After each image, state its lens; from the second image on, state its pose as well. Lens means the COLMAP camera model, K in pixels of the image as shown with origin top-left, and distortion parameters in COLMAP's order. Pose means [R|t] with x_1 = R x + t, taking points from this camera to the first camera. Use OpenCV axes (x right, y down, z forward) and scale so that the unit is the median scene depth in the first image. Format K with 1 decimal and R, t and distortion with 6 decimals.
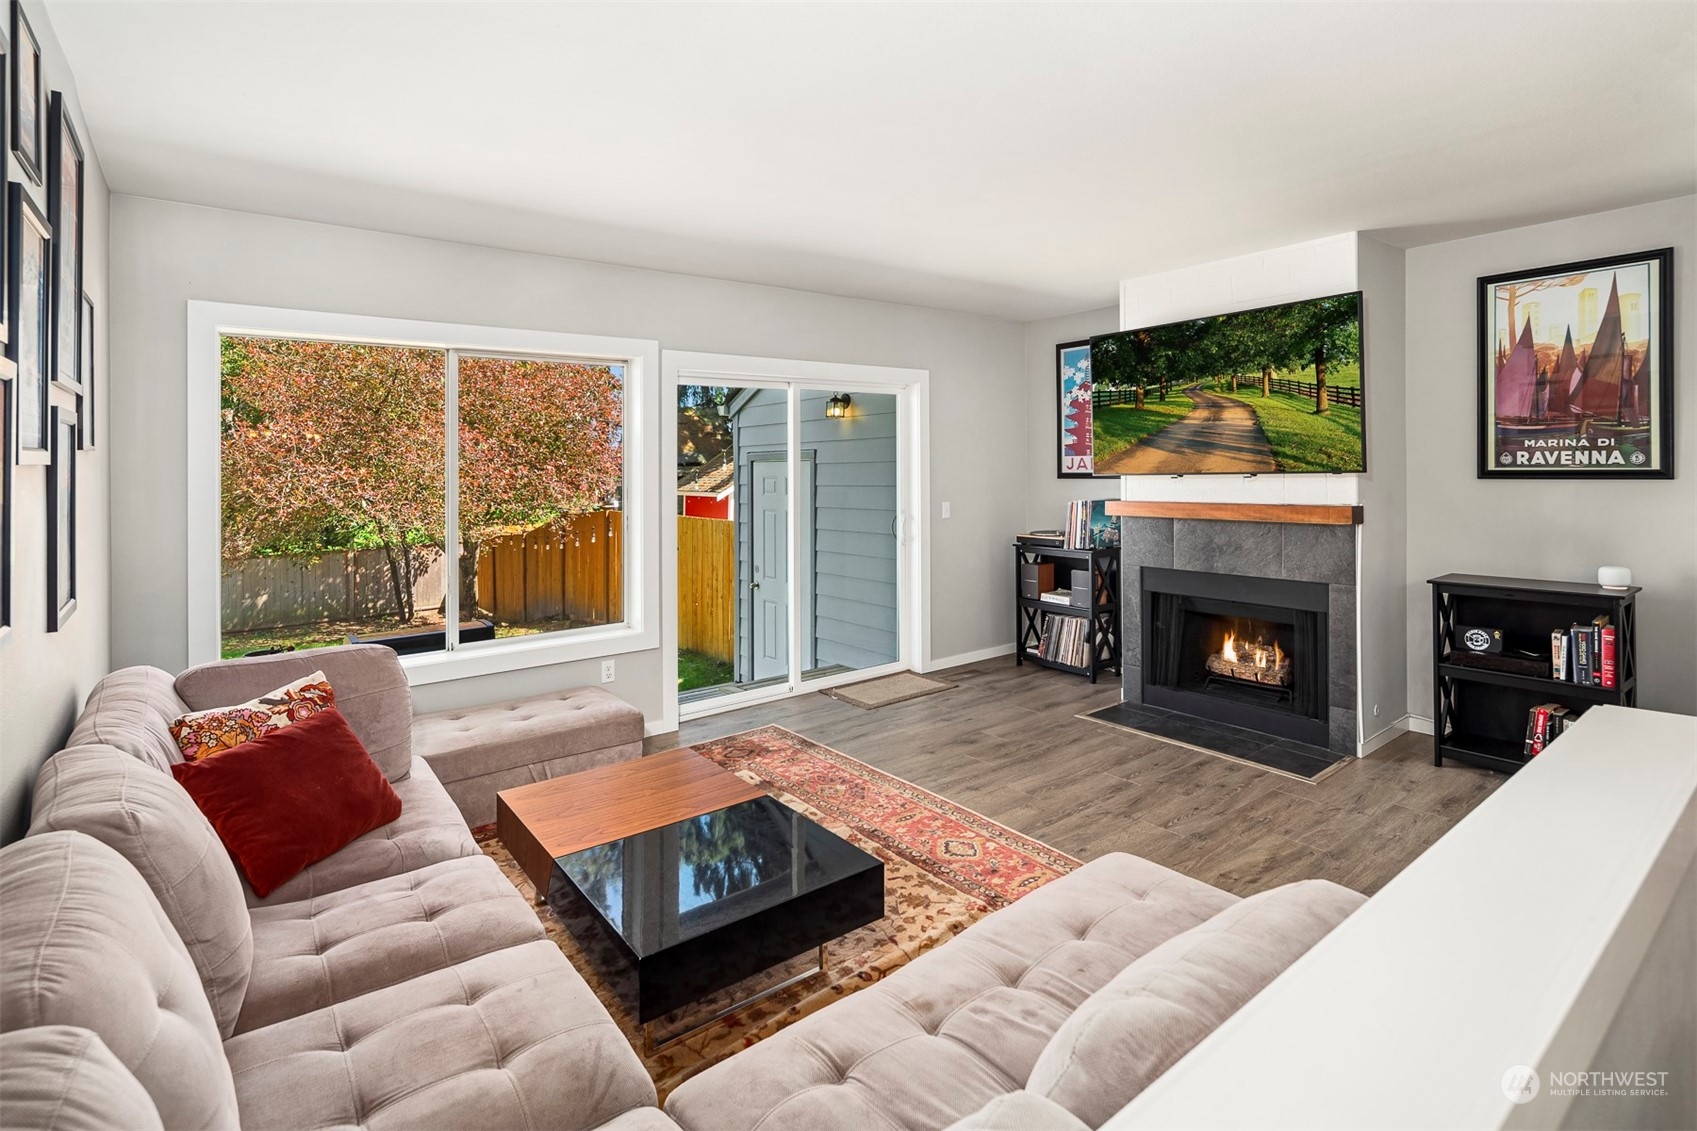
lens RADIAL K [[803.1, 0, 872.0], [0, 803.1, 461.2], [0, 0, 1]] dist [0.002284, 0.000116]
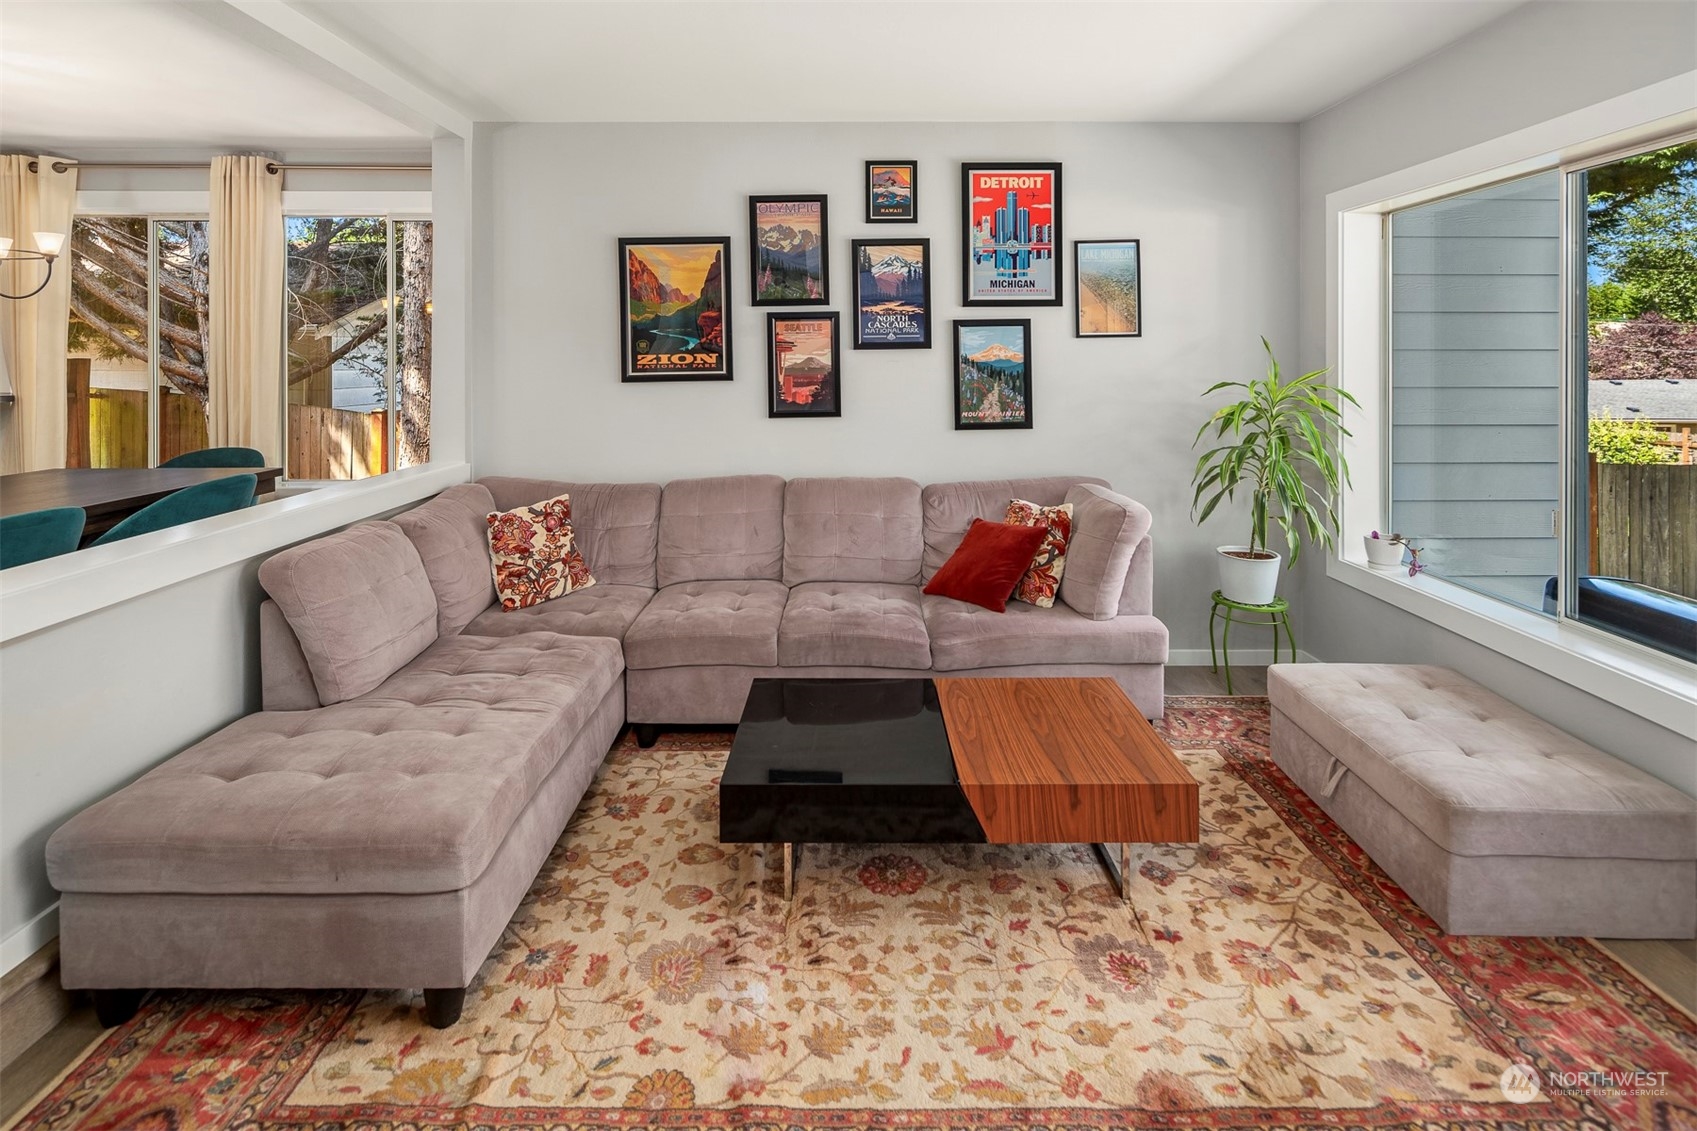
lens RADIAL K [[827.1, 0, 832.3], [0, 827.1, 360.1], [0, 0, 1]] dist [0.000081, -0.001223]
pose [[-0.621709, 0.019935, -0.782995, 0.378462], [0.015798, 0.999792, 0.012910, 0.001447], [0.783089, -0.004344, -0.621894, 0.964454]]
